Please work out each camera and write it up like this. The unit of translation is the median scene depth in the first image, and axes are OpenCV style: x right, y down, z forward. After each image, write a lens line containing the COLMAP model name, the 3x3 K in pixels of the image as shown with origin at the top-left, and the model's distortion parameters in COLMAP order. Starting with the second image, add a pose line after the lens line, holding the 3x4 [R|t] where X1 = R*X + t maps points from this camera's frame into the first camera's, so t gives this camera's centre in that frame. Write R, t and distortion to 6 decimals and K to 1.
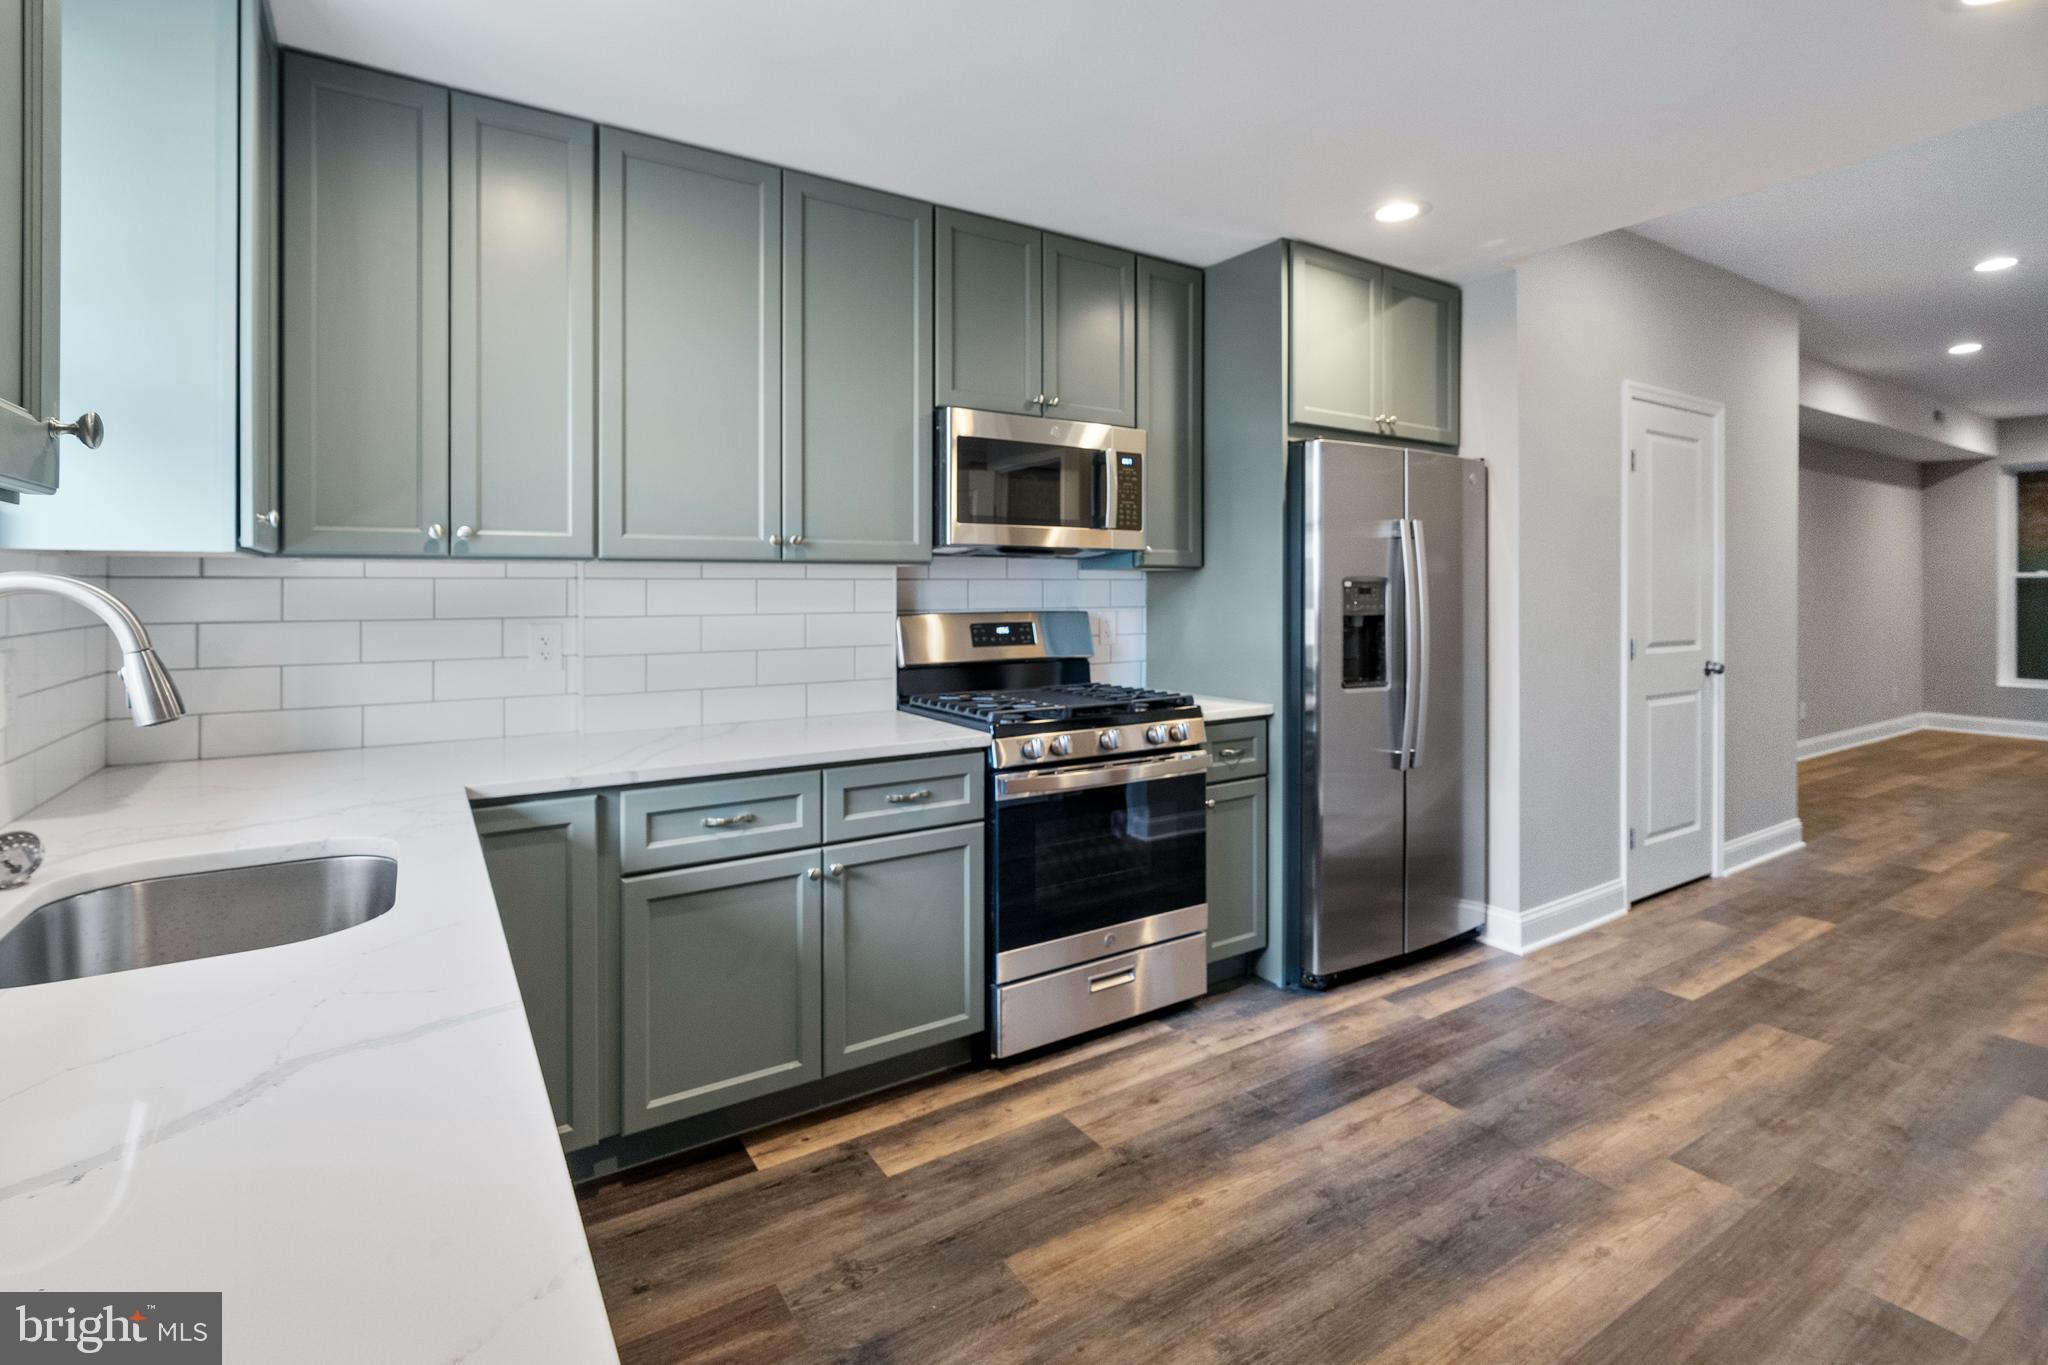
lens RADIAL K [[939.8, 0, 1024.0], [0, 939.8, 682.5], [0, 0, 1]] dist [-0.002099, -0.000218]
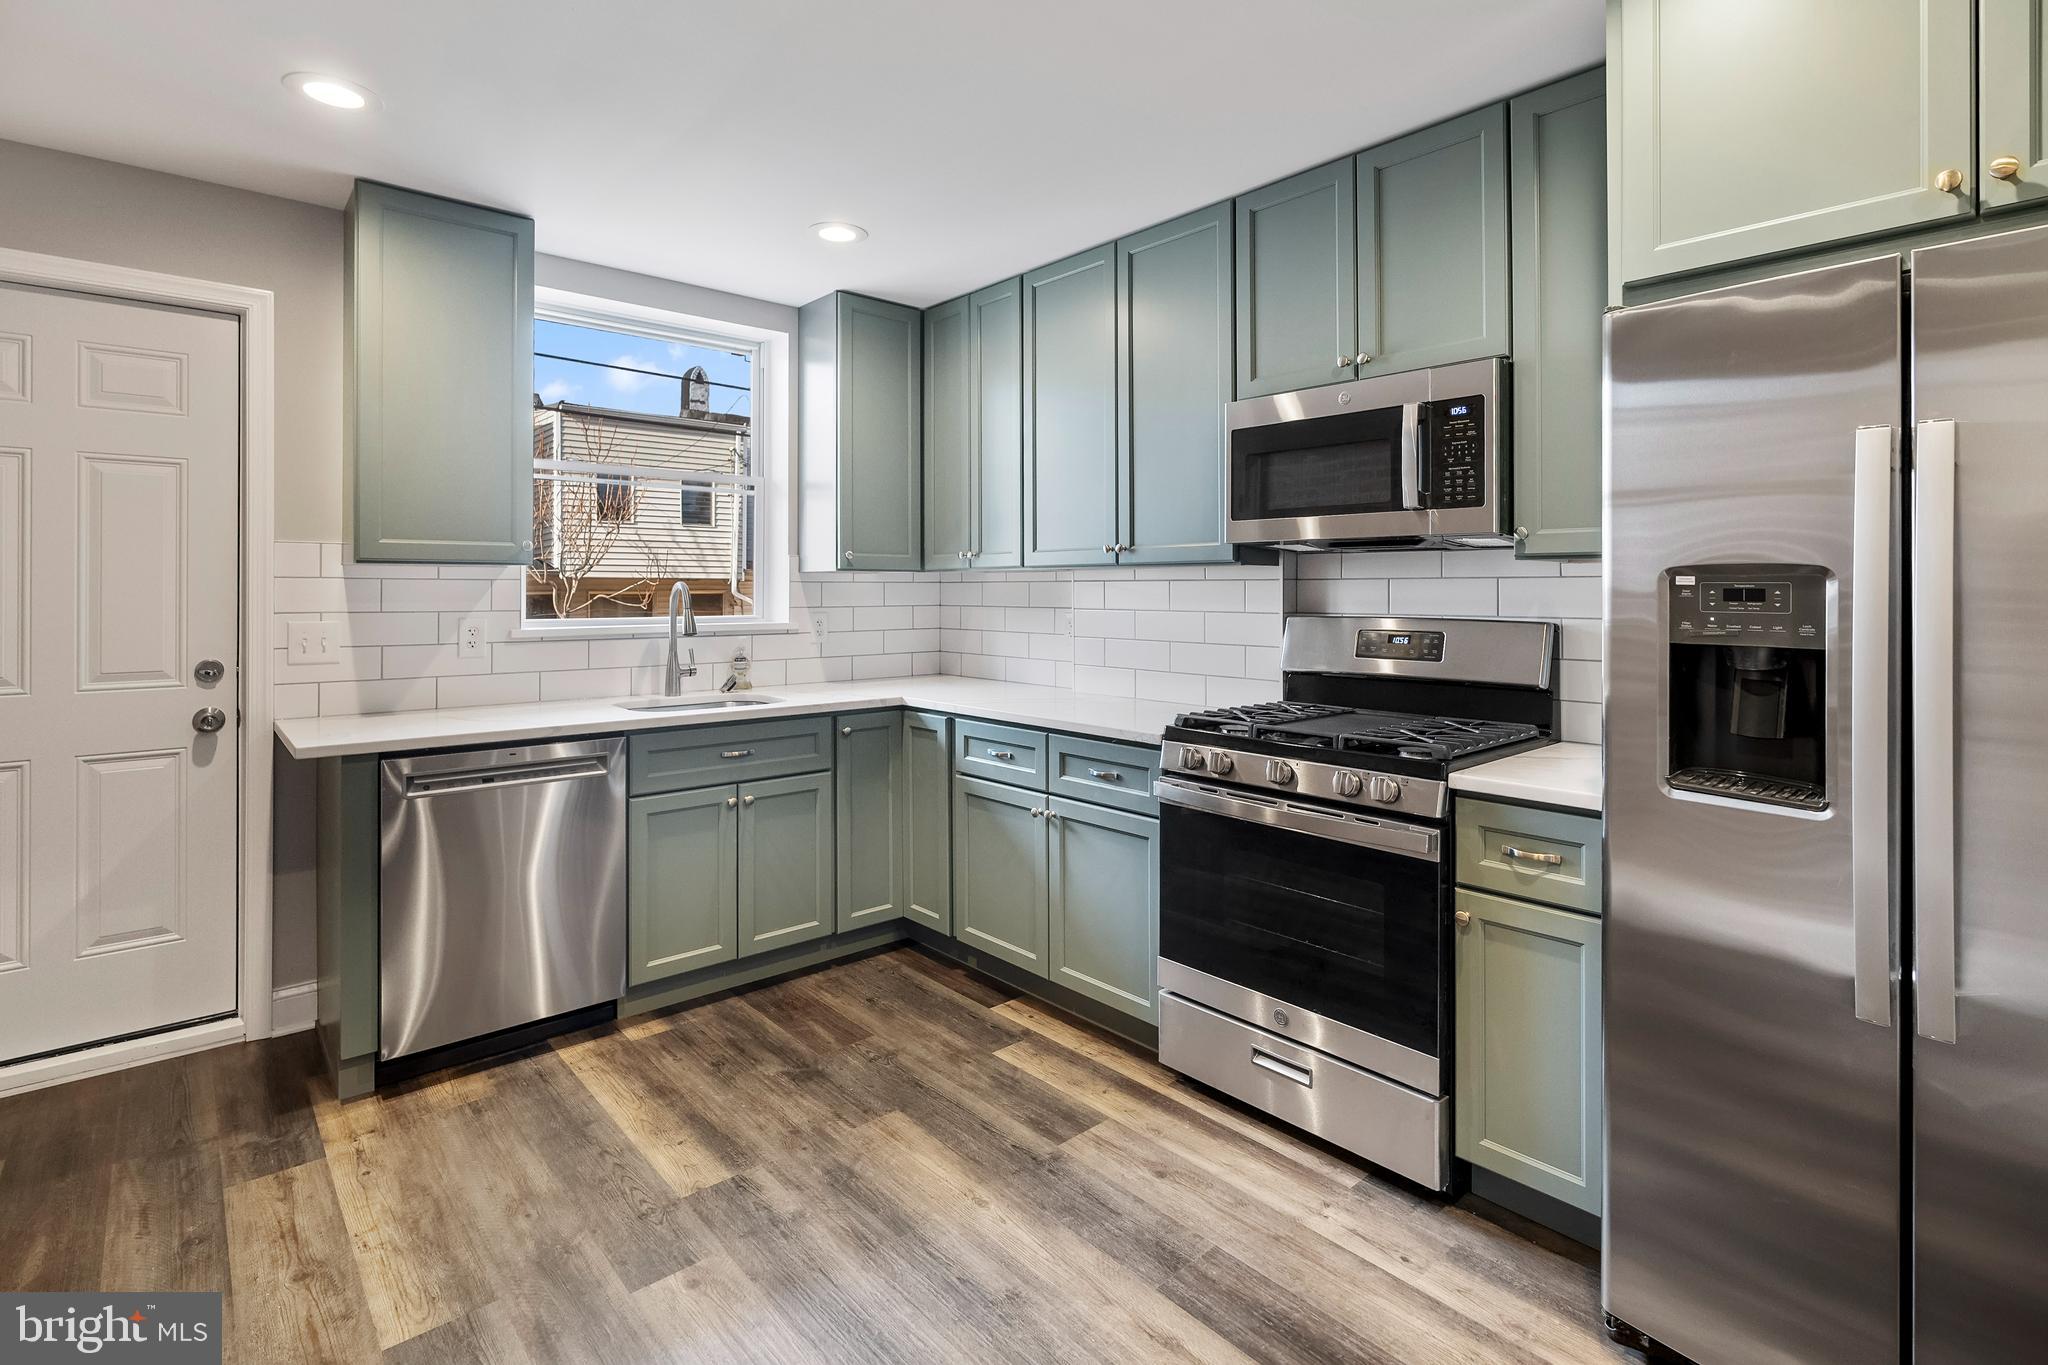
lens RADIAL K [[939.8, 0, 1024.0], [0, 939.8, 682.5], [0, 0, 1]] dist [-0.002099, -0.000218]
pose [[0.173709, 0.098574, -0.979851, 0.965660], [-0.099116, 0.991676, 0.082192, -0.070989], [0.979797, 0.082841, 0.182033, 0.705938]]
